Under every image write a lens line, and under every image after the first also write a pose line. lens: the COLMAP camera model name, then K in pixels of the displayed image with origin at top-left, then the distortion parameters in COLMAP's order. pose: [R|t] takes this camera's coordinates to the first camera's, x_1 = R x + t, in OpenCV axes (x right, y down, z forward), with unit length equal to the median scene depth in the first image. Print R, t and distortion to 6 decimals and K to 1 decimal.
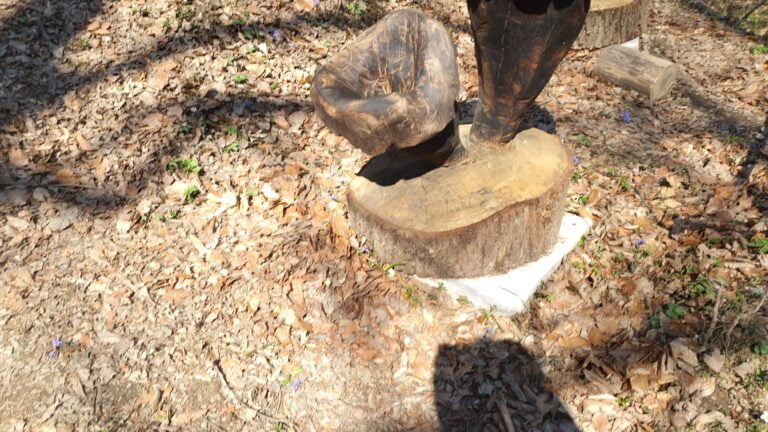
lens RADIAL K [[545.5, 0, 384.0], [0, 545.5, 216.0], [0, 0, 1]] dist [-0.009989, 0.067988]
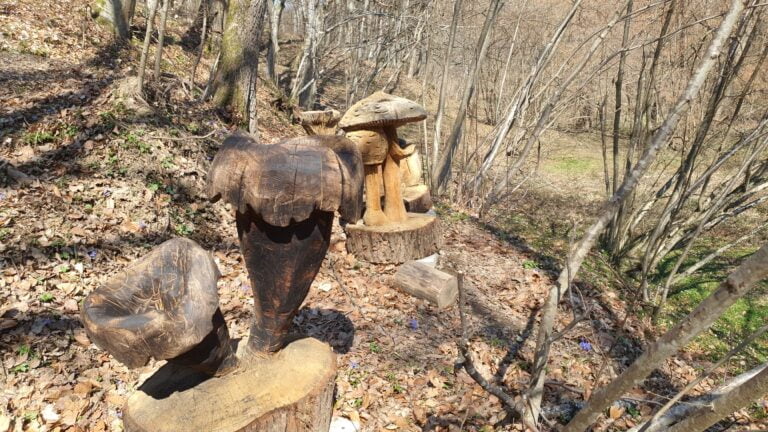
lens RADIAL K [[568.6, 0, 358.8], [0, 568.6, 215.9], [0, 0, 1]] dist [-0.000930, 0.059336]
pose [[0.987660, 0.001760, 0.156603, 0.158069], [0.055125, 0.932041, -0.358135, 0.022179], [-0.146591, 0.362349, 0.920443, -0.131912]]
